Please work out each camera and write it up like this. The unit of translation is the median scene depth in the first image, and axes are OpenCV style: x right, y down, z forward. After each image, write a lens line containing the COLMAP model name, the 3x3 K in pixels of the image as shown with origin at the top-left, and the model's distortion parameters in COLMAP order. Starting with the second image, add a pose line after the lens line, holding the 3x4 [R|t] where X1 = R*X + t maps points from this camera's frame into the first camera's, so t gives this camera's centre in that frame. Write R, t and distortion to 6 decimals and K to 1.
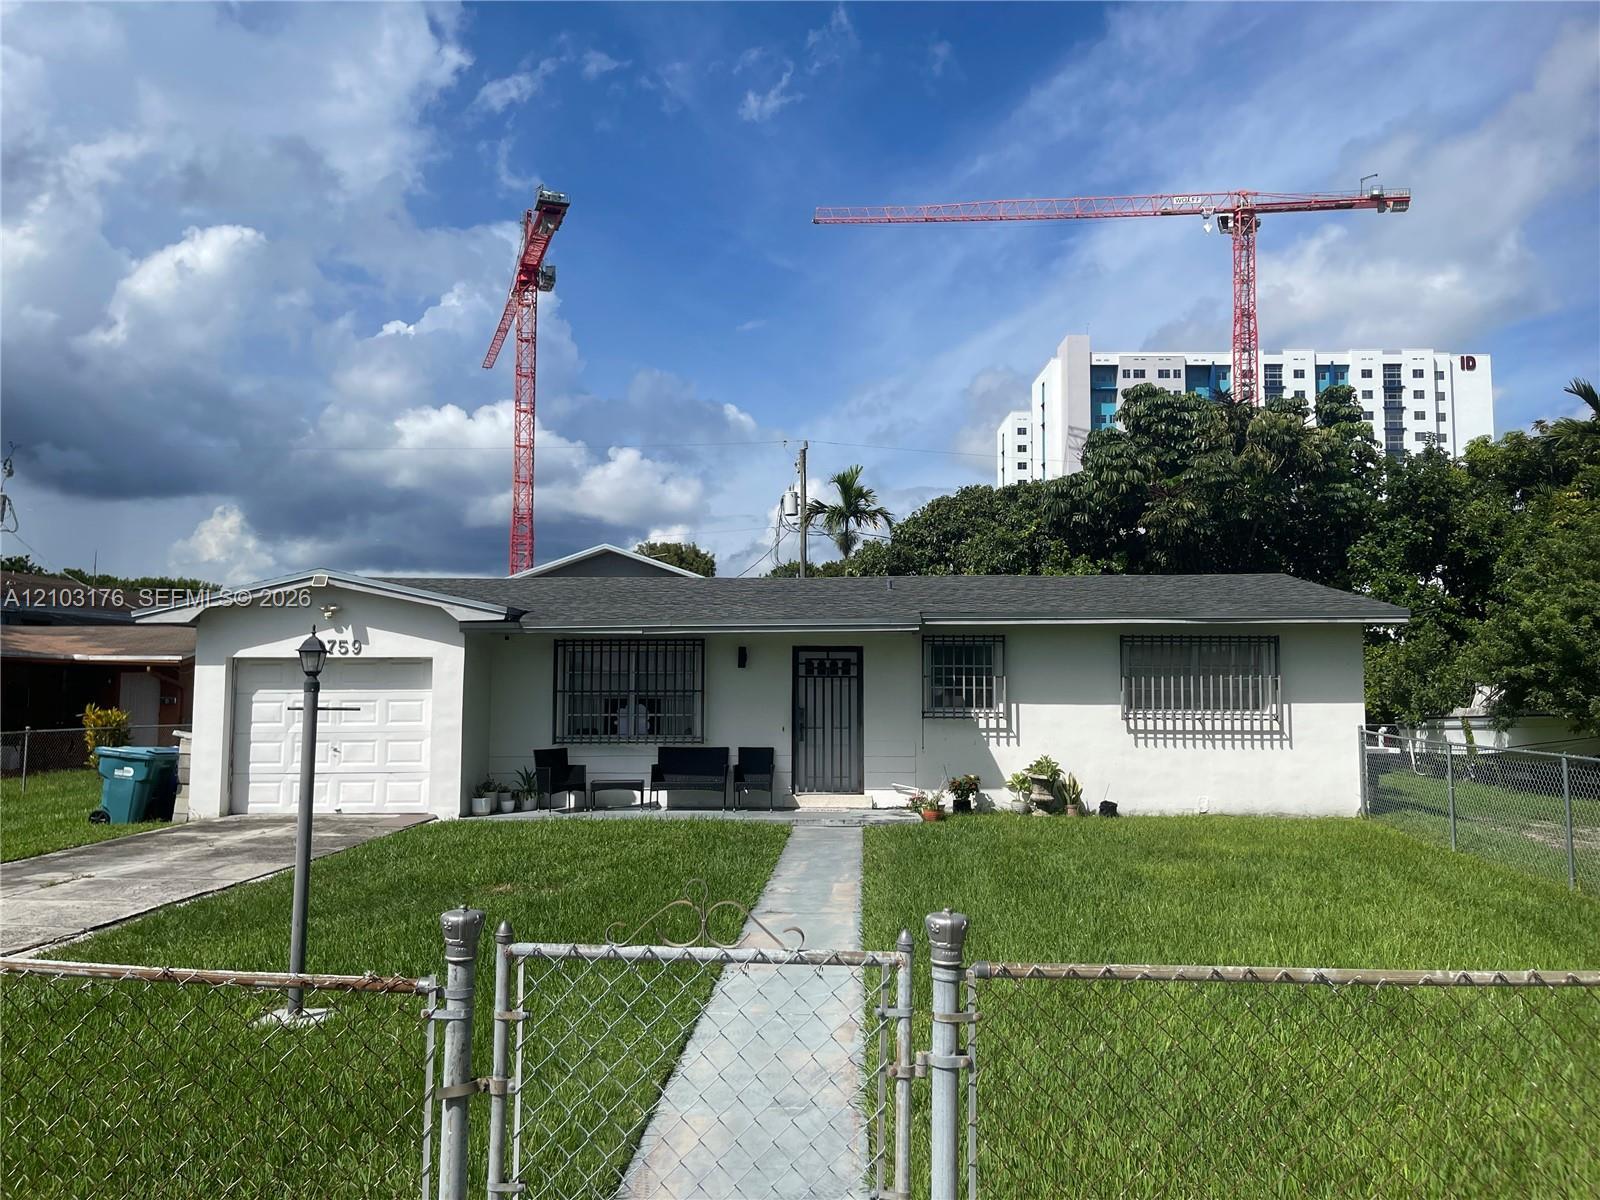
lens RADIAL K [[1198.6, 0, 801.1], [0, 1198.6, 631.7], [0, 0, 1]] dist [0.038701, -0.001095]
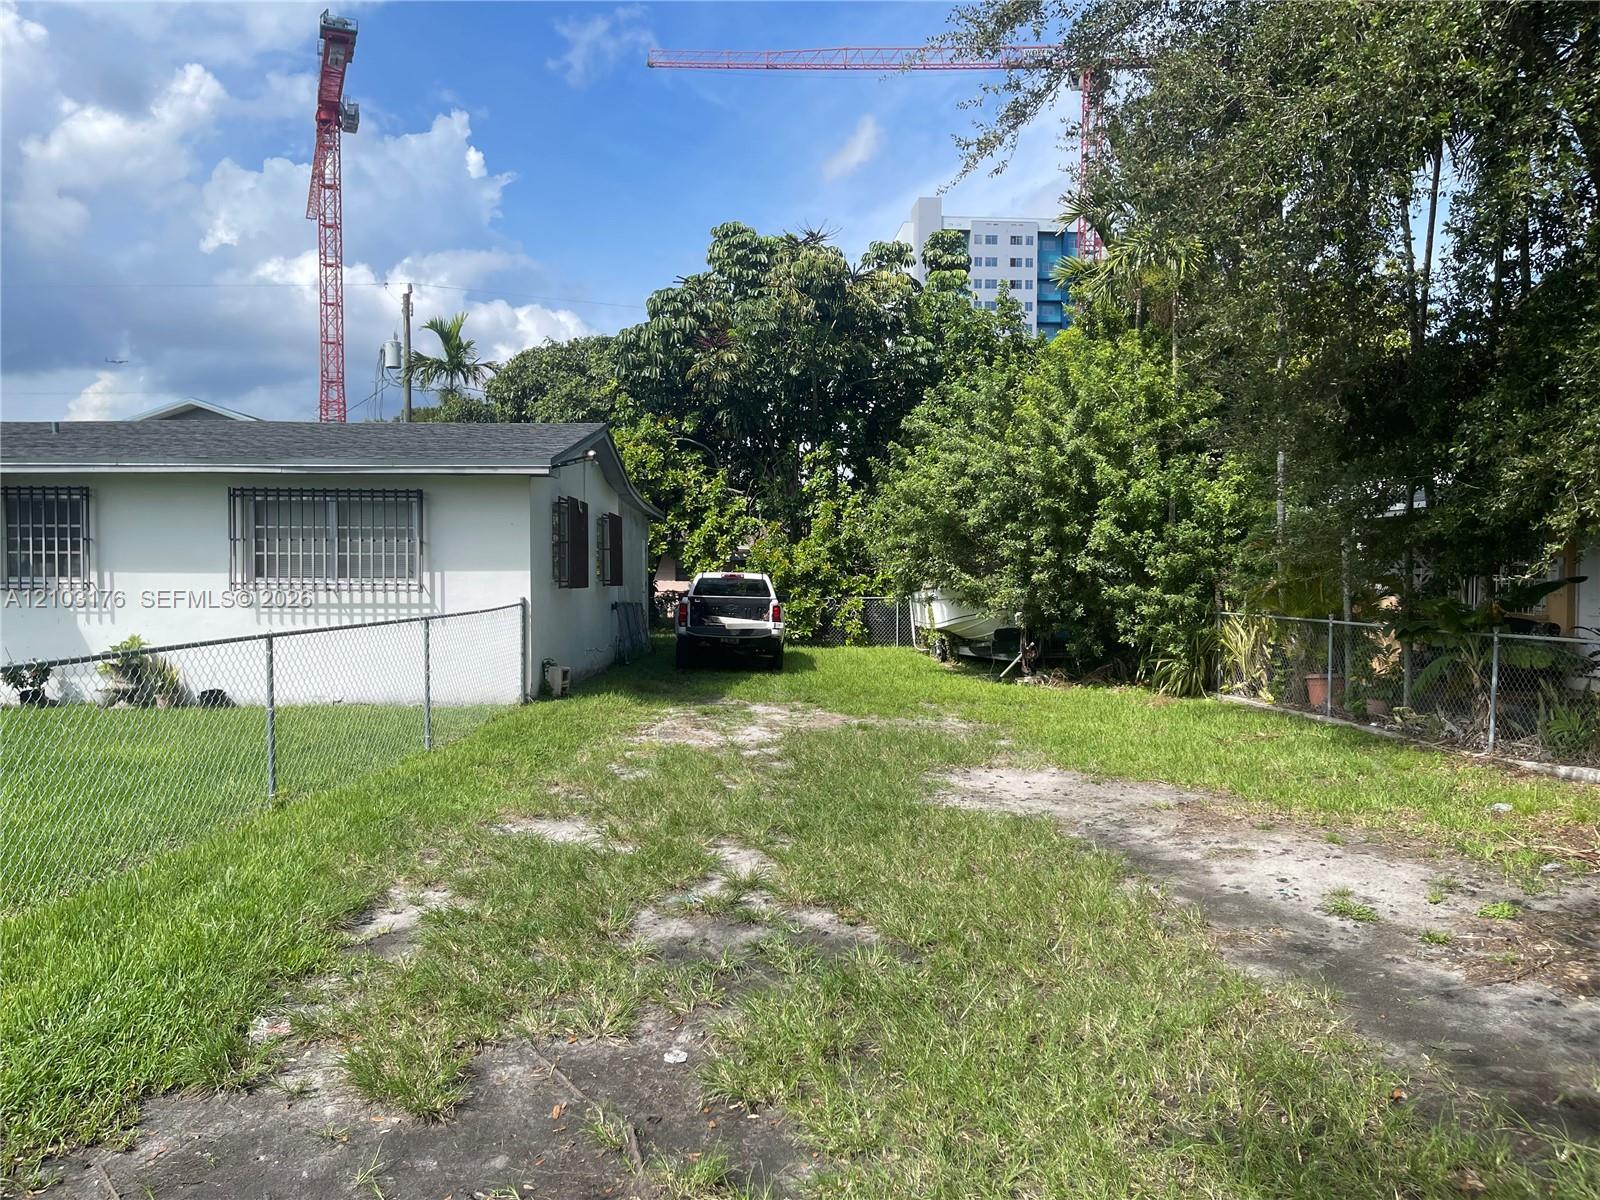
lens RADIAL K [[1201.5, 0, 800.5], [0, 1201.5, 624.0], [0, 0, 1]] dist [0.075924, -0.147735]
pose [[0.997297, -0.002725, 0.073431, 0.577780], [-0.004326, 0.995401, 0.095693, 0.014419], [-0.073354, -0.095752, 0.992699, 0.146805]]
